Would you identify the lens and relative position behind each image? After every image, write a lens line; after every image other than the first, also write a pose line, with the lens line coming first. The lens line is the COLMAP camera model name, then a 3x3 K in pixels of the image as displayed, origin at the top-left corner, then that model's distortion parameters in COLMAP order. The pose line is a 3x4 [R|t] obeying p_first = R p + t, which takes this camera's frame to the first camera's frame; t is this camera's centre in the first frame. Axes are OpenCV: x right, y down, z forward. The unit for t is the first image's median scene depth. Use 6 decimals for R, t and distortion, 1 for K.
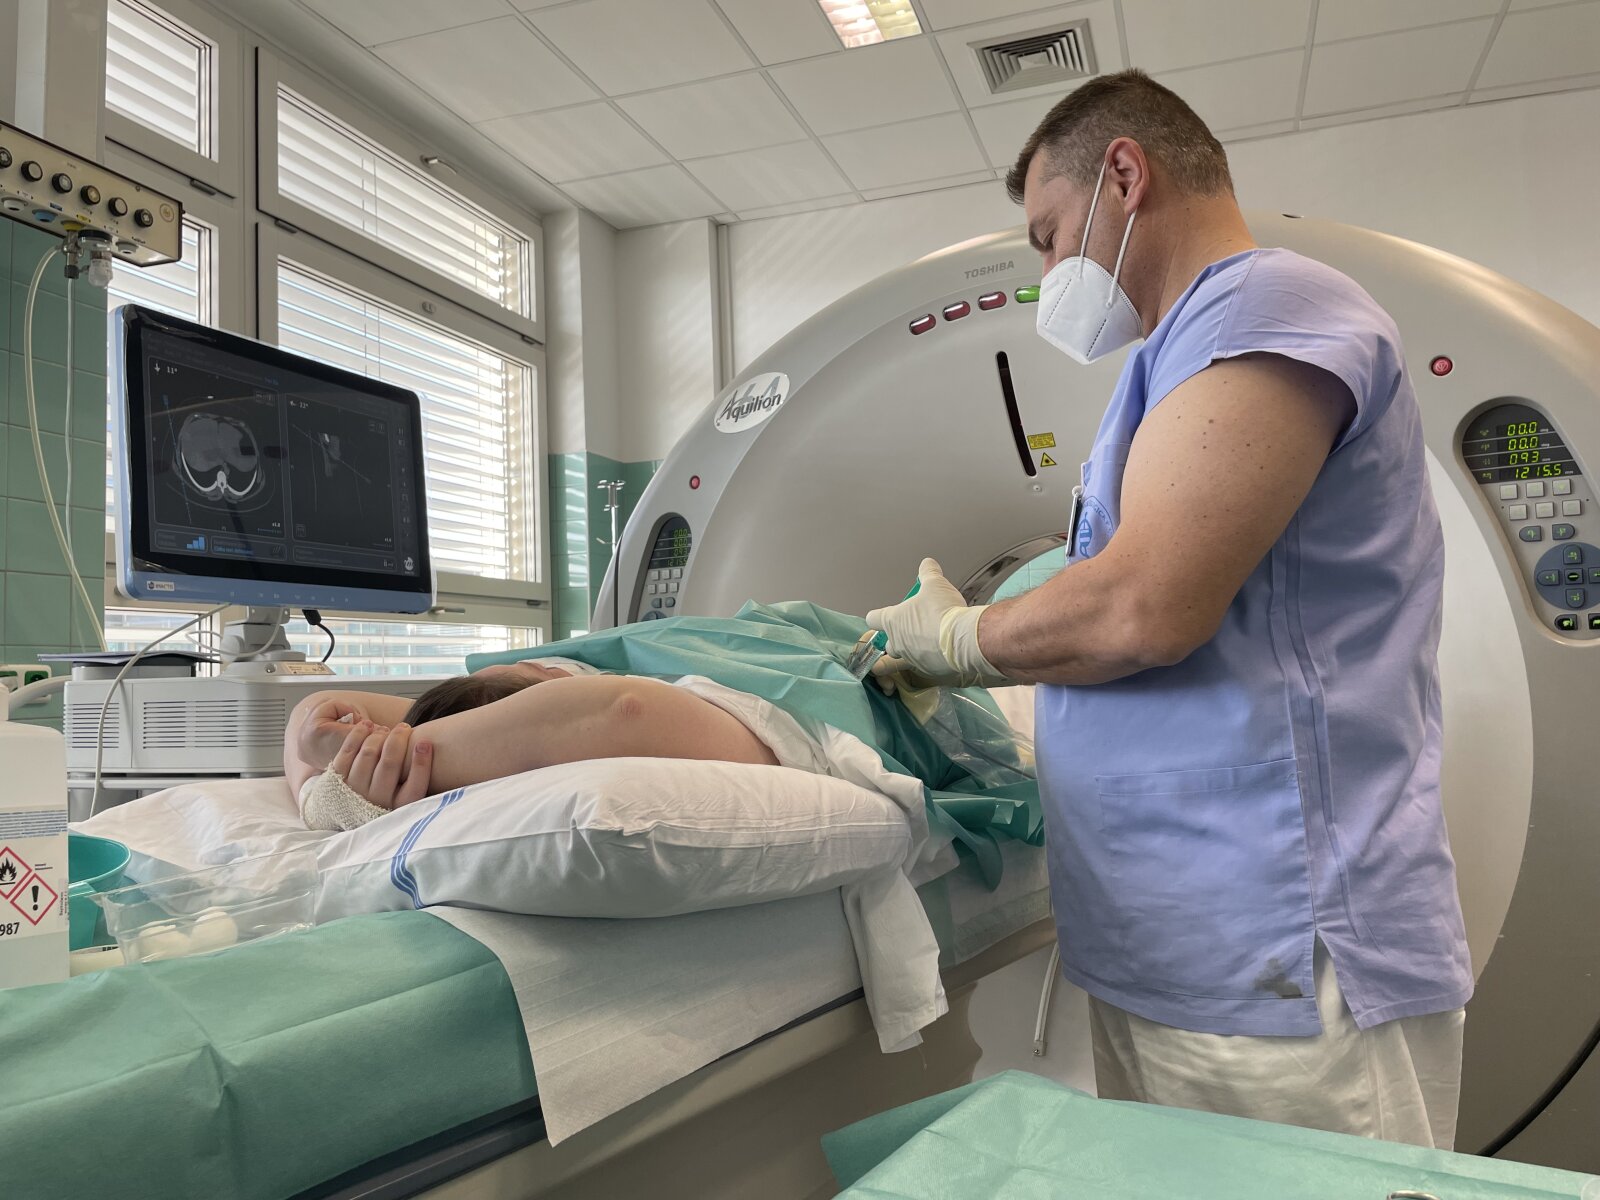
lens RADIAL K [[1160.1, 0, 800.0], [0, 1160.1, 600.0], [0, 0, 1]] dist [-0.007010, -0.036215]
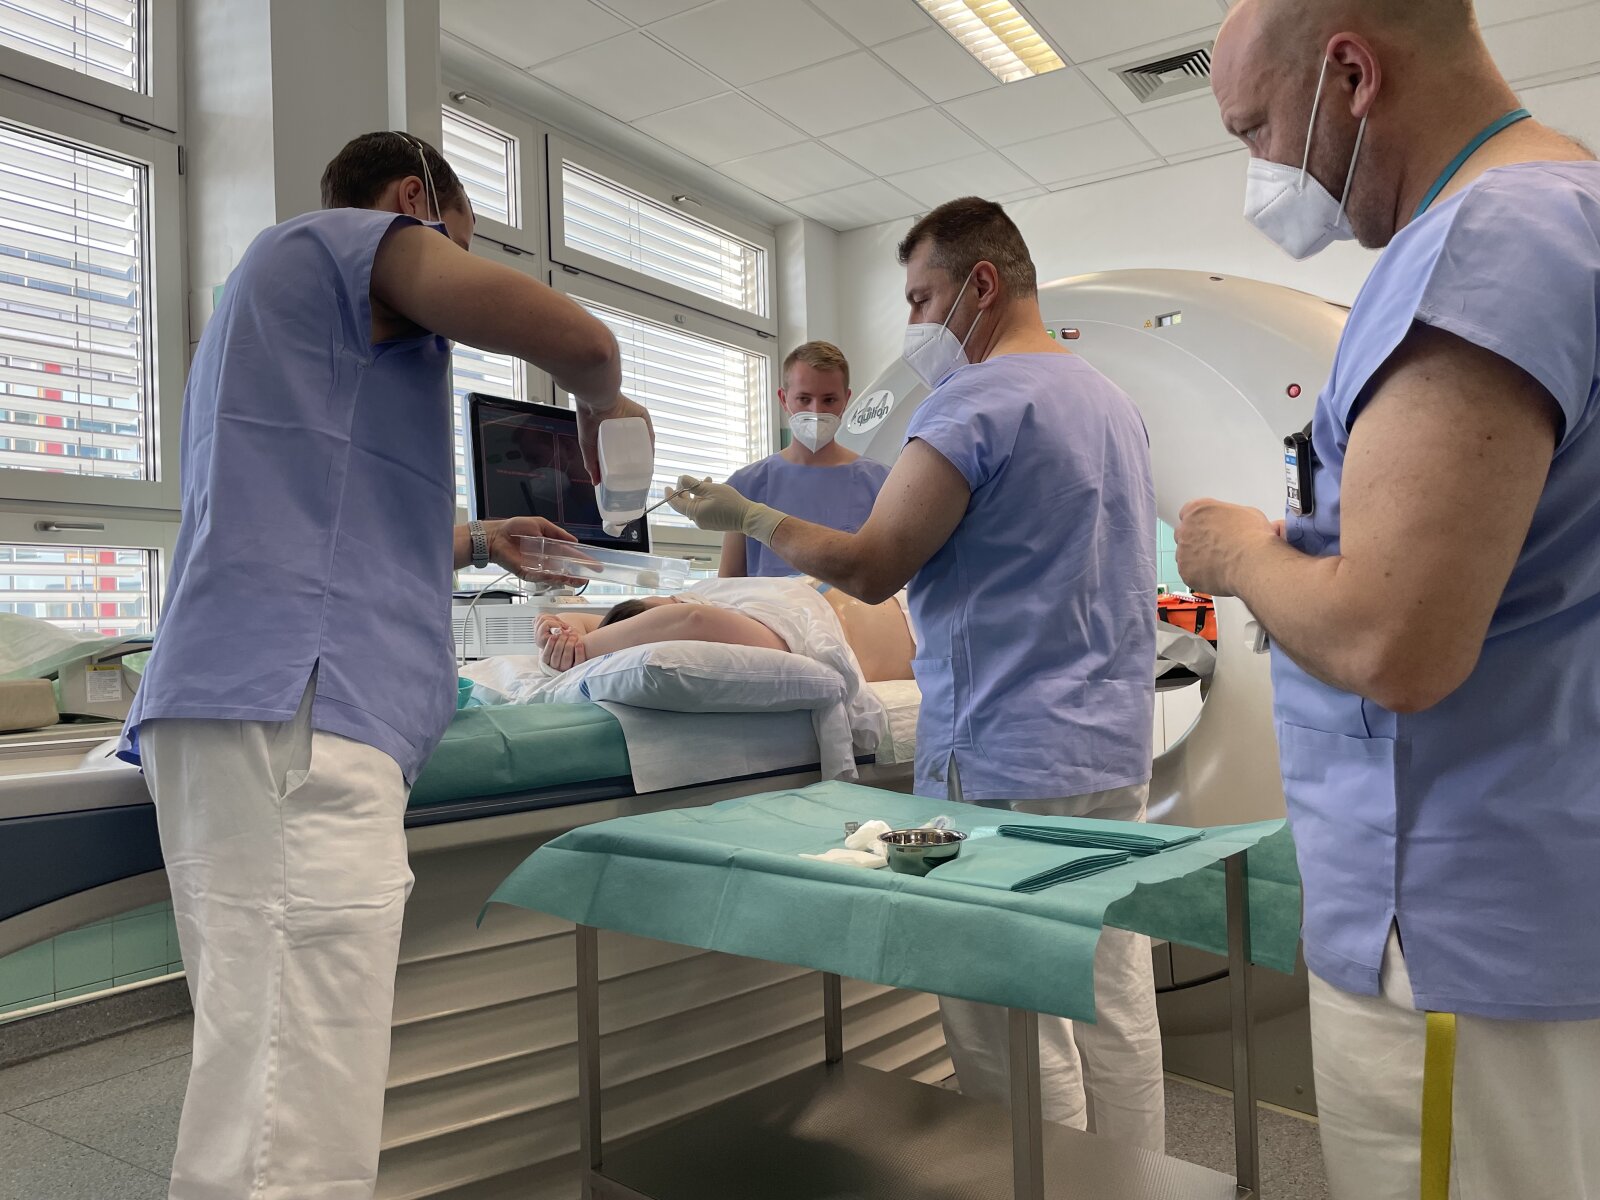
lens RADIAL K [[1152.3, 0, 800.0], [0, 1152.3, 600.0], [0, 0, 1]] dist [0.004537, -0.173691]
pose [[0.968910, 0.000369, -0.247411, 0.145136], [0.012943, 0.998554, 0.052175, -0.011606], [0.247073, -0.053755, 0.967505, -0.248839]]
